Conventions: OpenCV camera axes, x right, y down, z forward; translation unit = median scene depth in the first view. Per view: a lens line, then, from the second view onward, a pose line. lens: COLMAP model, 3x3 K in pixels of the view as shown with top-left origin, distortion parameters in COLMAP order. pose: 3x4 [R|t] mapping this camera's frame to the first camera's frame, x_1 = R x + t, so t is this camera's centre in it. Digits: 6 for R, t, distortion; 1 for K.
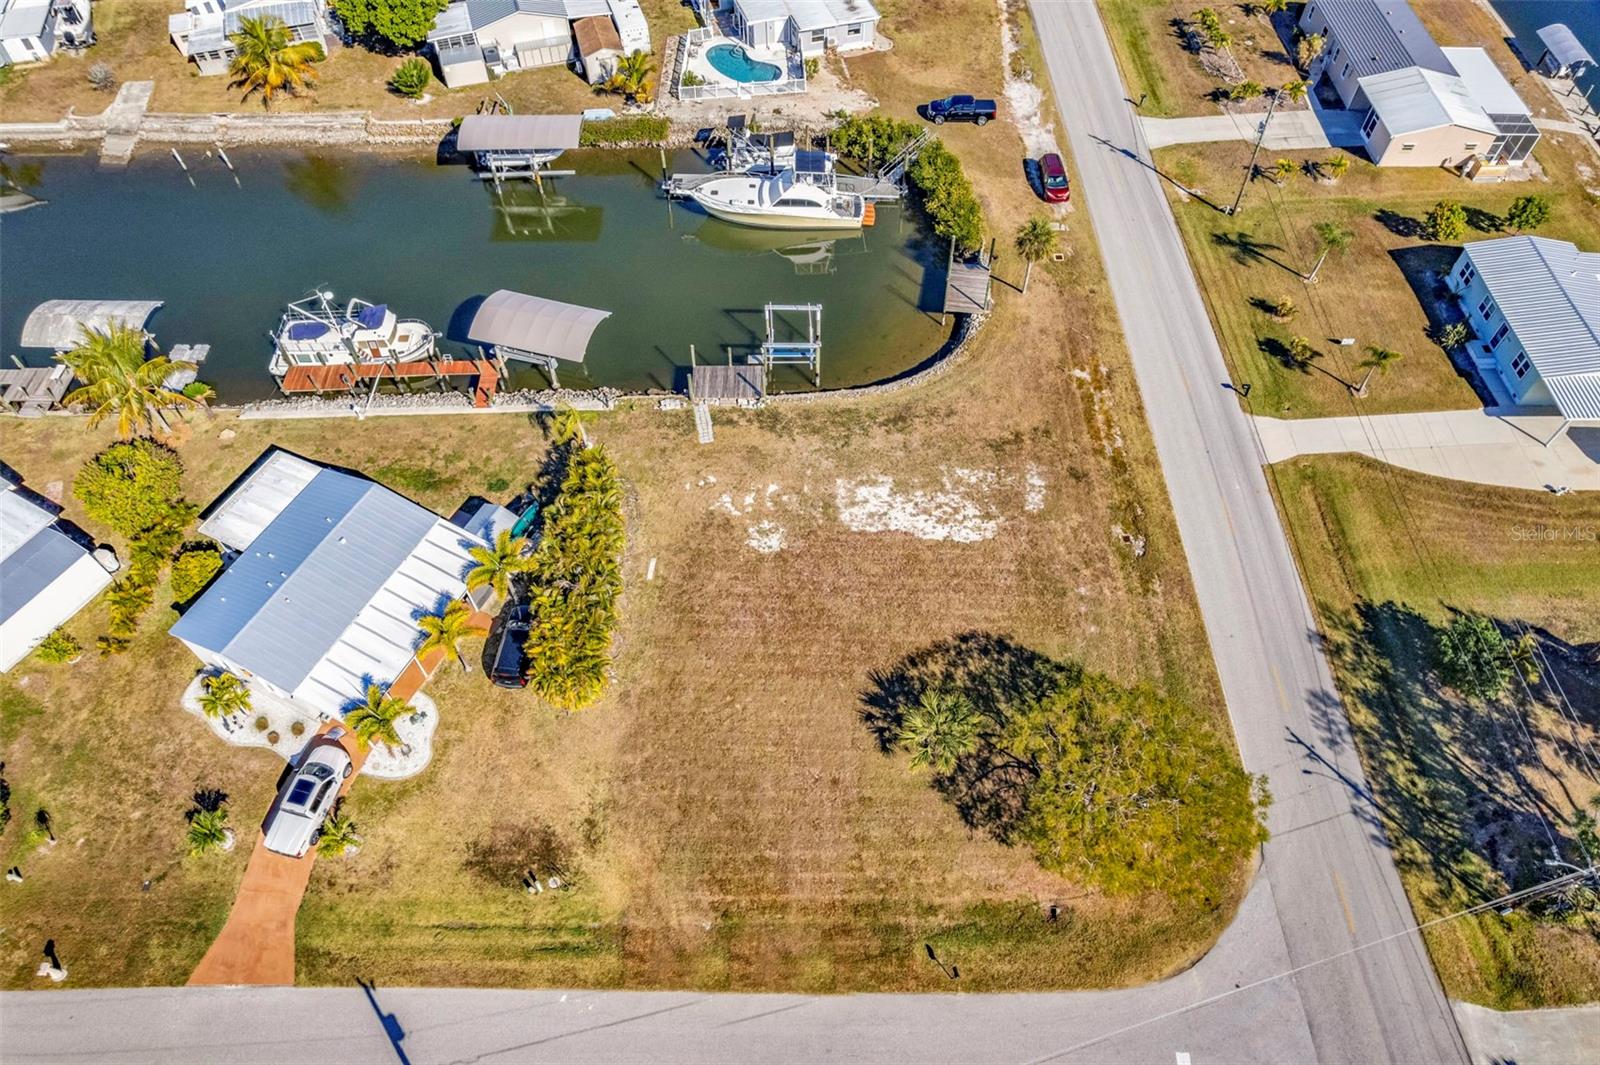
lens RADIAL K [[1045.7, 0, 812.6], [0, 1045.7, 550.0], [0, 0, 1]] dist [-0.080591, 0.076241]
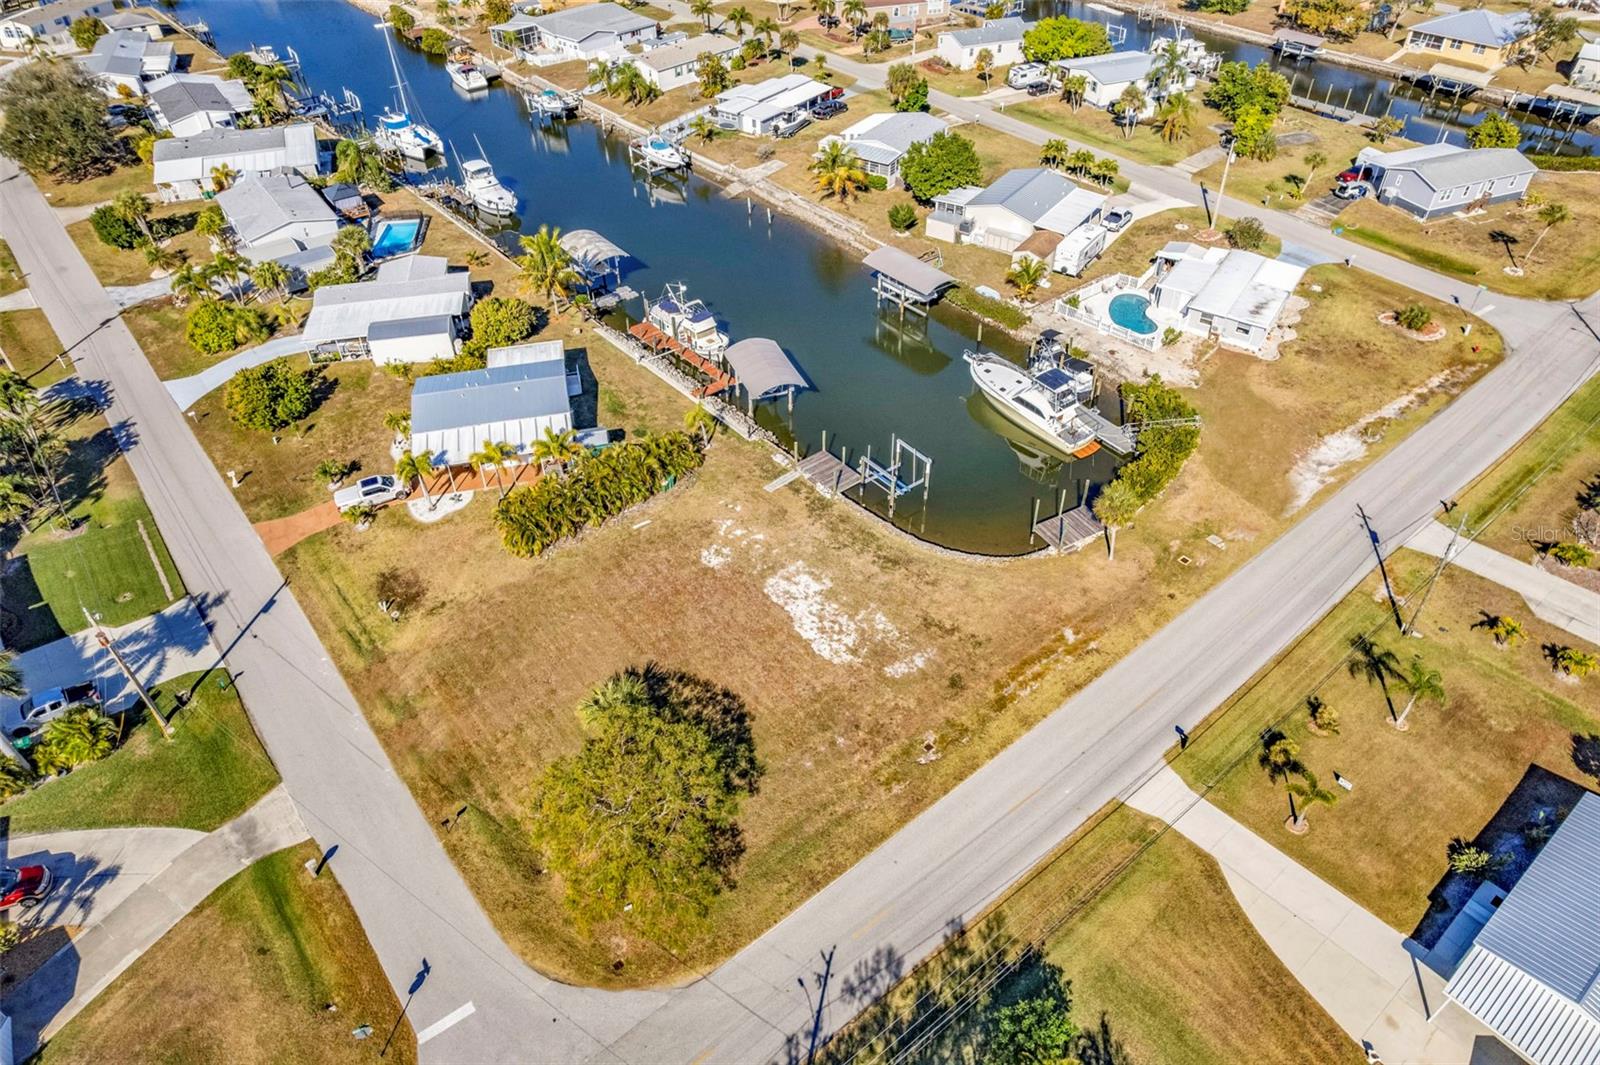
lens RADIAL K [[1027.0, 0, 811.3], [0, 1027.0, 546.6], [0, 0, 1]] dist [-0.074557, 0.064246]
pose [[0.628681, 0.510505, -0.586639, 0.676277], [-0.627913, 0.778272, 0.004355, -0.089937], [0.458788, 0.365620, 0.809837, 0.070768]]
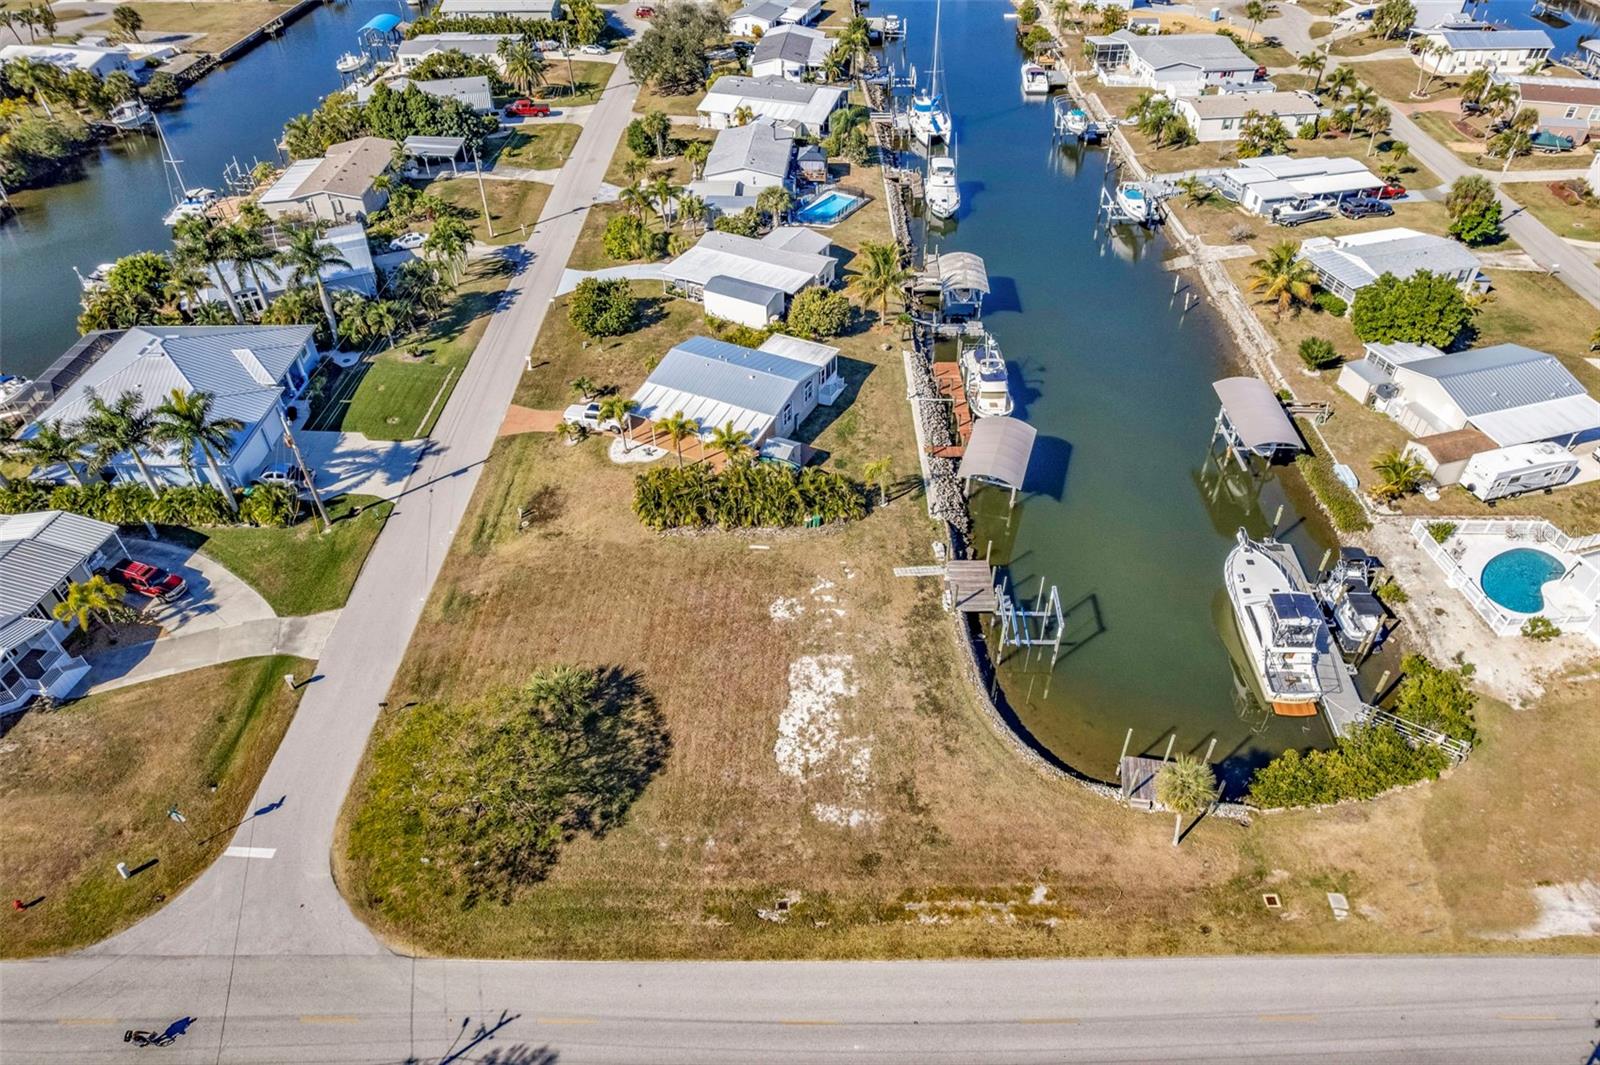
lens RADIAL K [[1027.0, 0, 811.3], [0, 1027.0, 546.6], [0, 0, 1]] dist [-0.074557, 0.064246]
pose [[-0.014036, 0.656651, -0.754064, 0.717052], [-0.808102, 0.436688, 0.395317, -0.481324], [0.588876, 0.614909, 0.524511, 0.351939]]
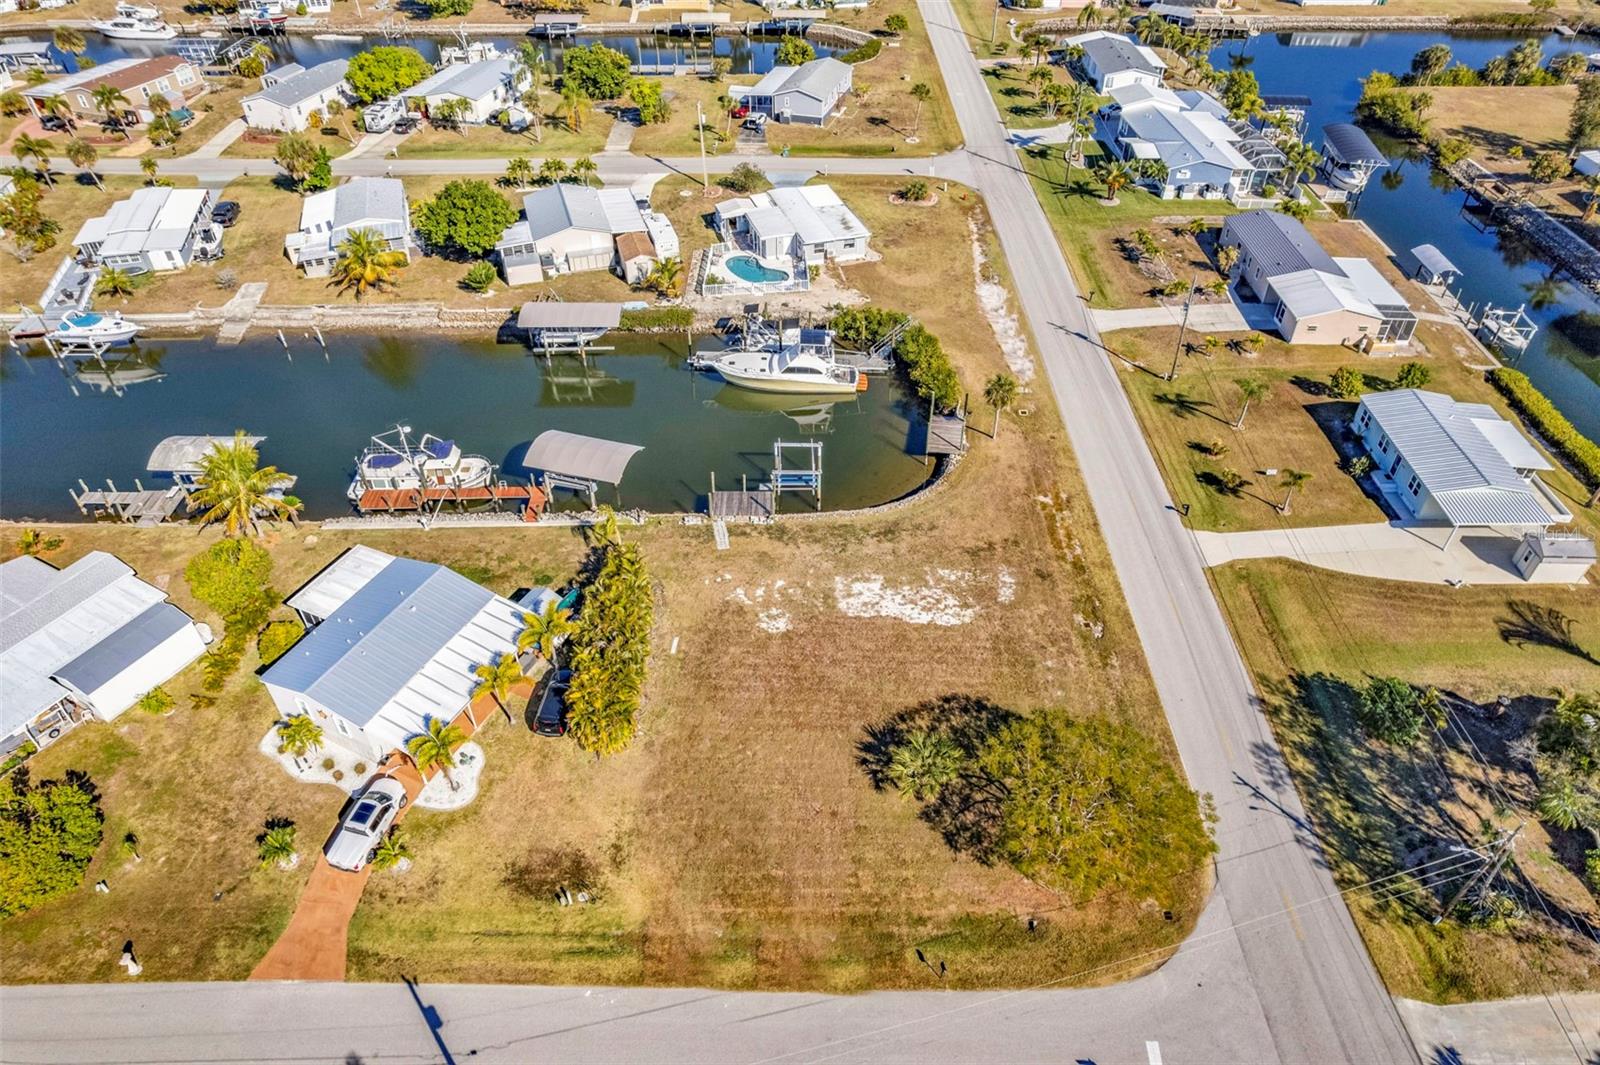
lens RADIAL K [[1027.0, 0, 811.3], [0, 1027.0, 546.6], [0, 0, 1]] dist [-0.074557, 0.064246]
pose [[0.999995, 0.002773, -0.001447, -0.001989], [-0.003027, 0.974491, -0.224405, 0.151395], [0.000788, 0.224408, 0.974495, -0.116731]]
